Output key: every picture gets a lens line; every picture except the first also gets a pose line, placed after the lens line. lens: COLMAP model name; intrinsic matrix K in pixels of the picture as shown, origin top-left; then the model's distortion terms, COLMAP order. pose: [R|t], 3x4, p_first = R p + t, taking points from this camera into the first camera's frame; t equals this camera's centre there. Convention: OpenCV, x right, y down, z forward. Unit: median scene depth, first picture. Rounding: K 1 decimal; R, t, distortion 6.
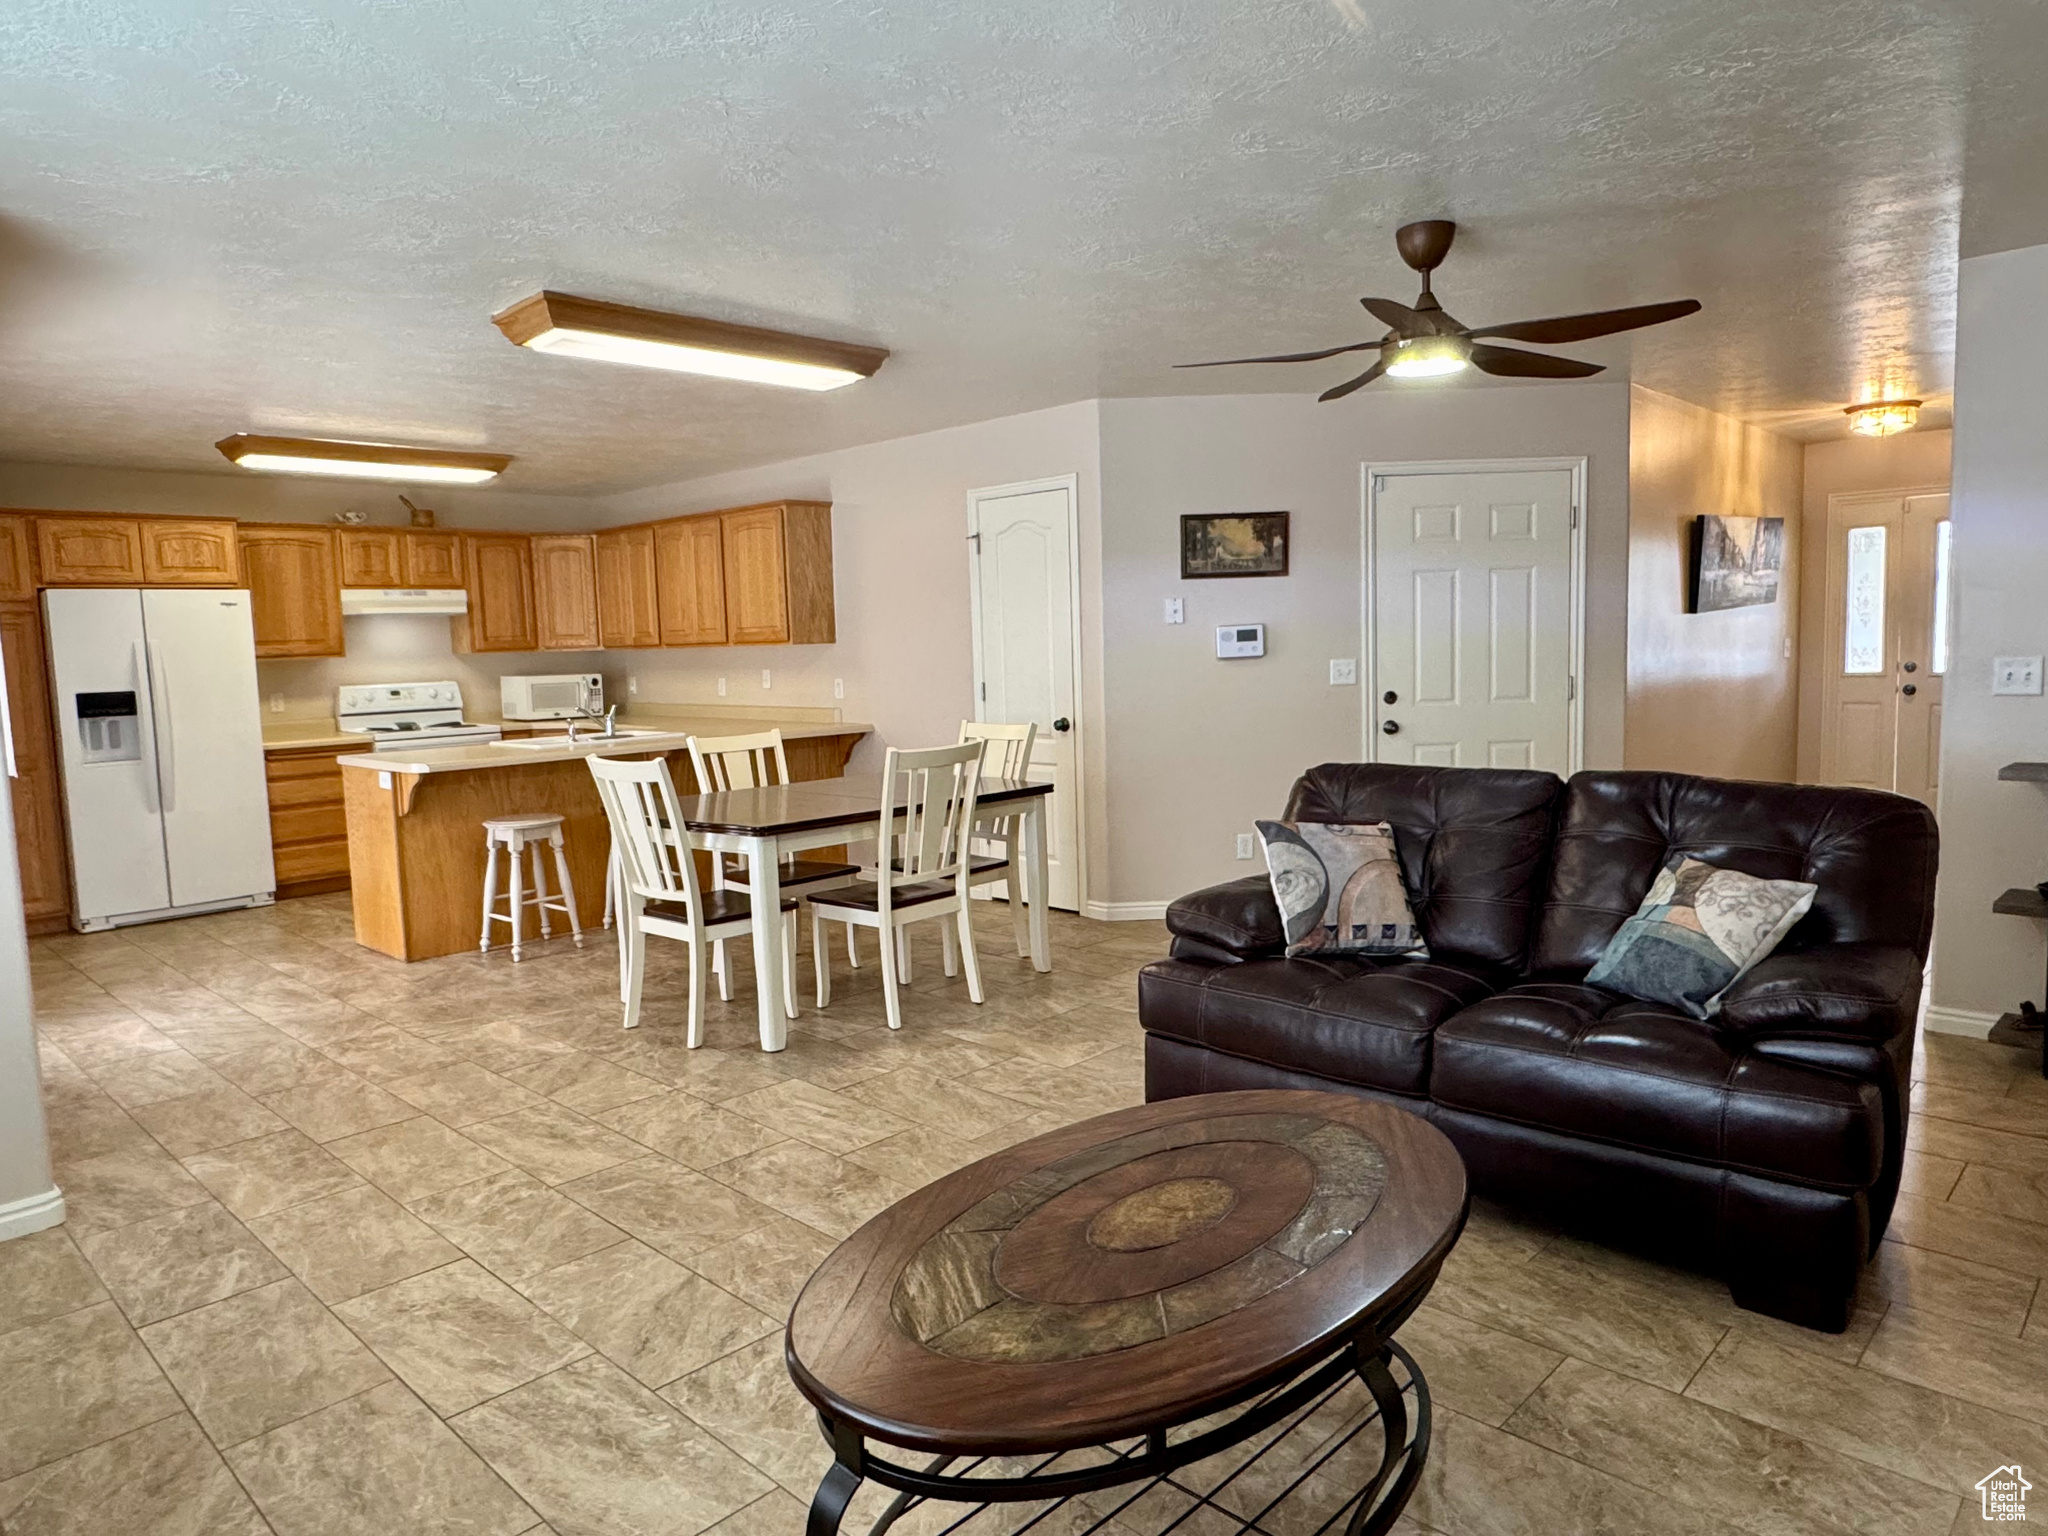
lens RADIAL K [[1291.7, 0, 1021.7], [0, 1291.7, 769.9], [0, 0, 1]] dist [-0.007534, 0.005384]
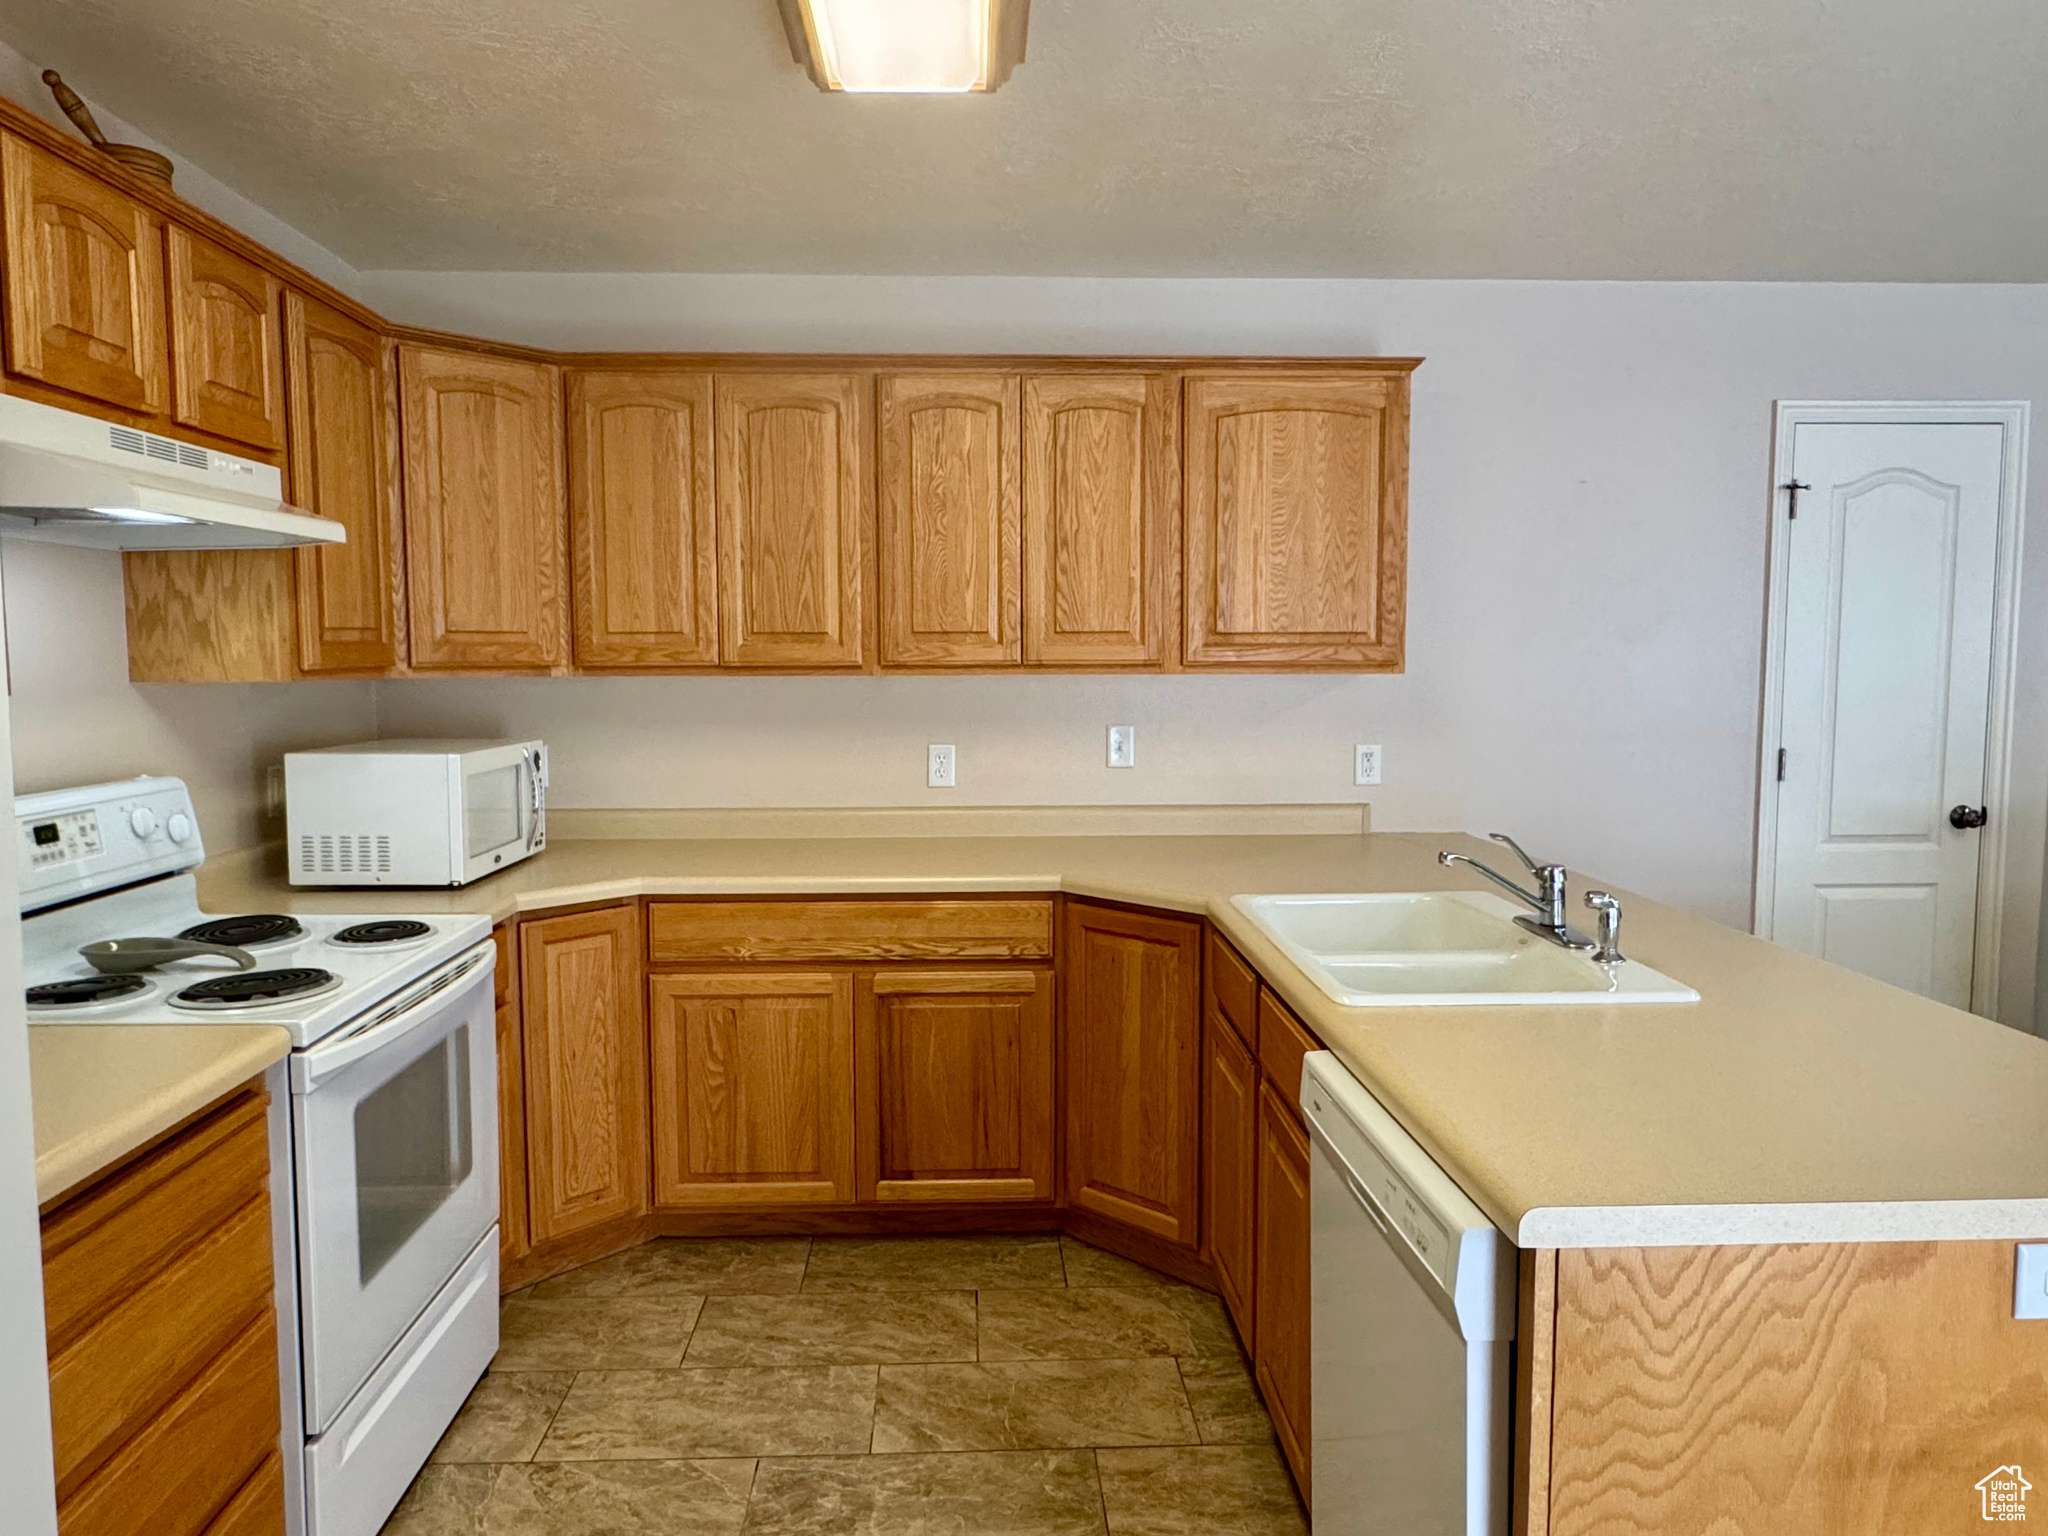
lens RADIAL K [[1291.7, 0, 1027.5], [0, 1291.7, 786.9], [0, 0, 1]] dist [-0.007534, 0.005384]
pose [[0.694577, -0.046075, 0.717942, -0.713726], [0.055582, 0.998401, 0.010300, -0.080826], [-0.717268, 0.032751, 0.696027, 0.910055]]
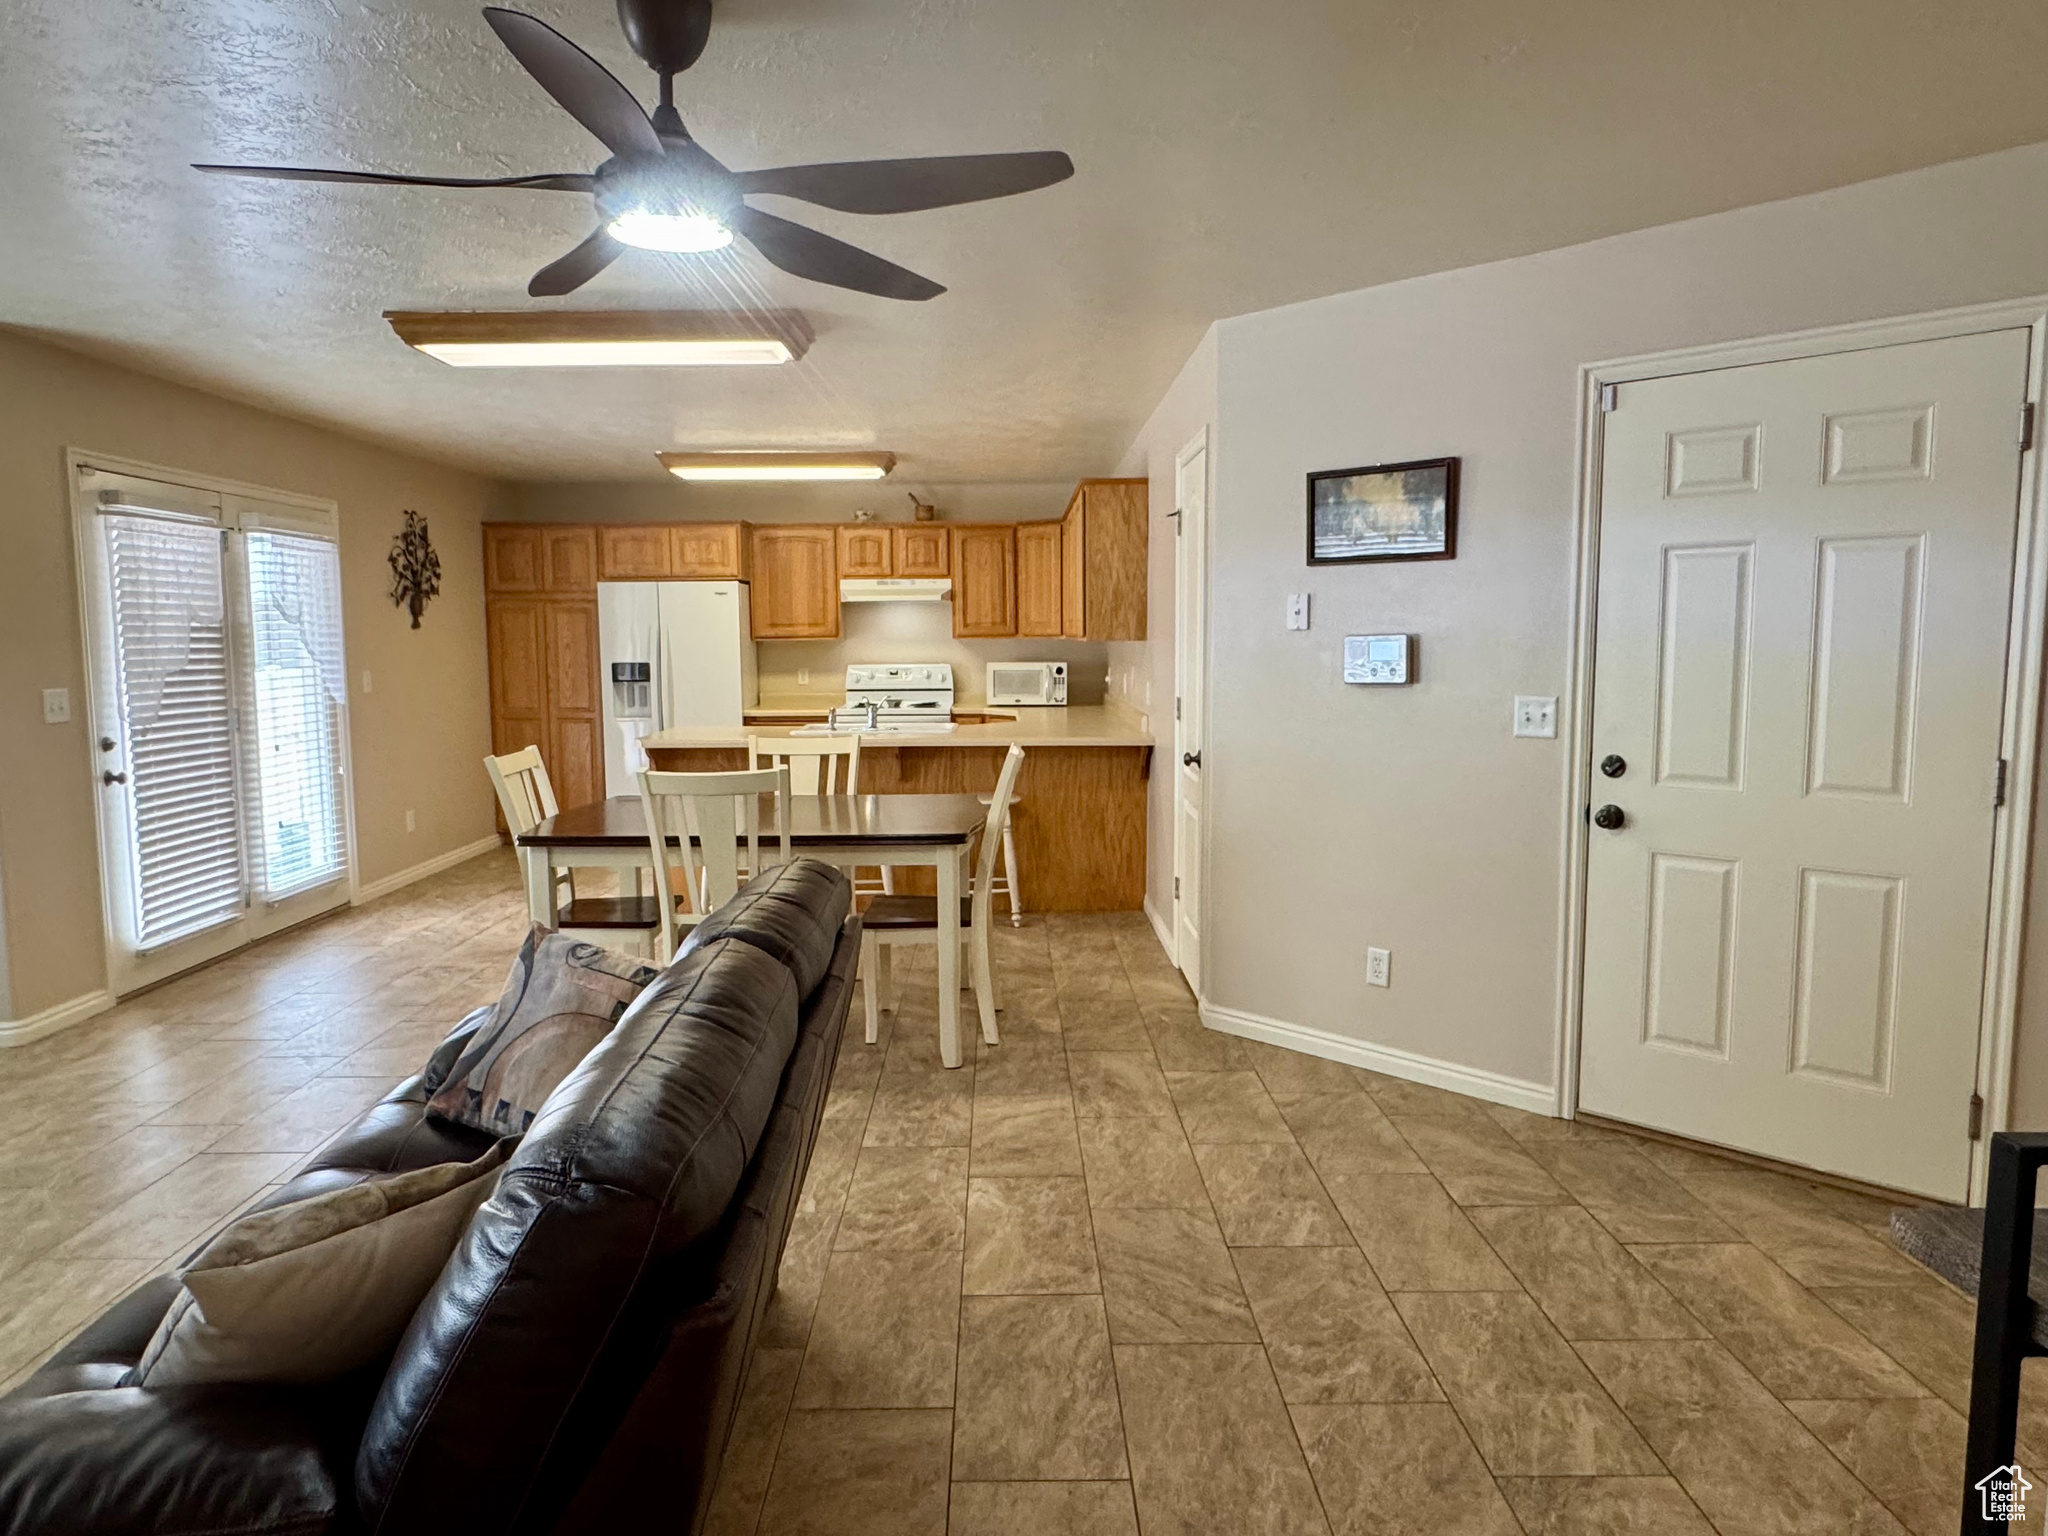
lens RADIAL K [[1291.7, 0, 1019.3], [0, 1291.7, 768.9], [0, 0, 1]] dist [-0.007534, 0.005384]
pose [[0.702845, 0.100001, -0.704279, 0.502456], [-0.088351, 0.994675, 0.053063, -0.061388], [0.705835, 0.024928, 0.707937, 0.394965]]
